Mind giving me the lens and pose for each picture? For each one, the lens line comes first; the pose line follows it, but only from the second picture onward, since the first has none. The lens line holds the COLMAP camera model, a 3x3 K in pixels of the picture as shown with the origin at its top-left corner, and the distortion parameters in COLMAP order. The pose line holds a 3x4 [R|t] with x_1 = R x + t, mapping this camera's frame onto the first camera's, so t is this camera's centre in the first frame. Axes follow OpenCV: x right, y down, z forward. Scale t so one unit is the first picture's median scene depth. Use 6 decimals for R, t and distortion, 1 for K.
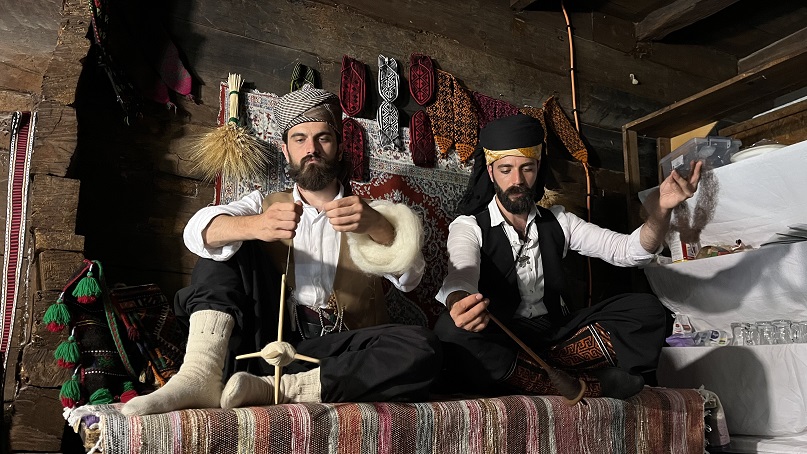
lens RADIAL K [[604.0, 0, 403.5], [0, 604.0, 227.0], [0, 0, 1]] dist [0.001510, 0.001392]
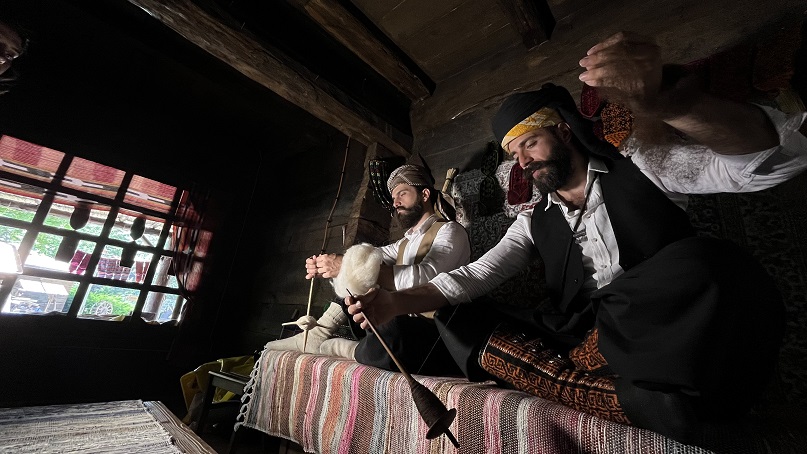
lens RADIAL K [[324.8, 0, 403.5], [0, 324.8, 227.0], [0, 0, 1]] dist [0.000745, -0.002991]
pose [[0.337421, -0.271609, -0.901319, 0.457942], [0.105764, 0.962347, -0.250406, 0.119811], [0.935394, -0.010835, 0.353442, 0.540520]]
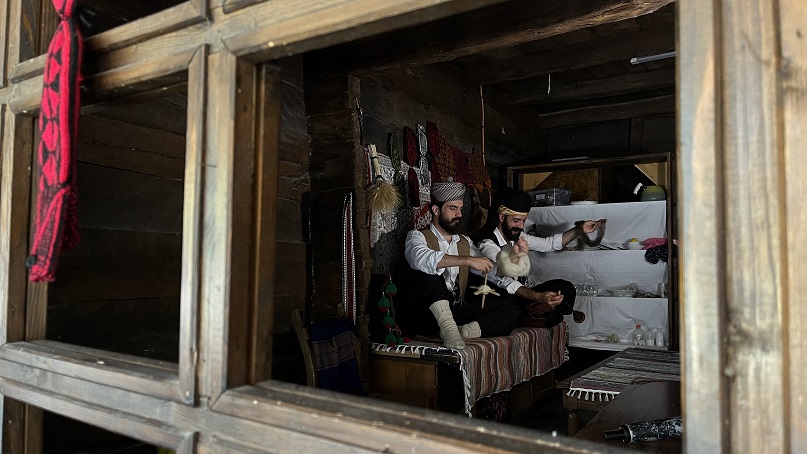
lens RADIAL K [[604.0, 0, 403.5], [0, 604.0, 227.0], [0, 0, 1]] dist [0.001510, 0.001392]
pose [[0.861346, 0.037608, 0.506625, -1.027860], [-0.120400, 0.983956, 0.131658, -0.255530], [-0.493546, -0.174400, 0.852055, -0.485846]]
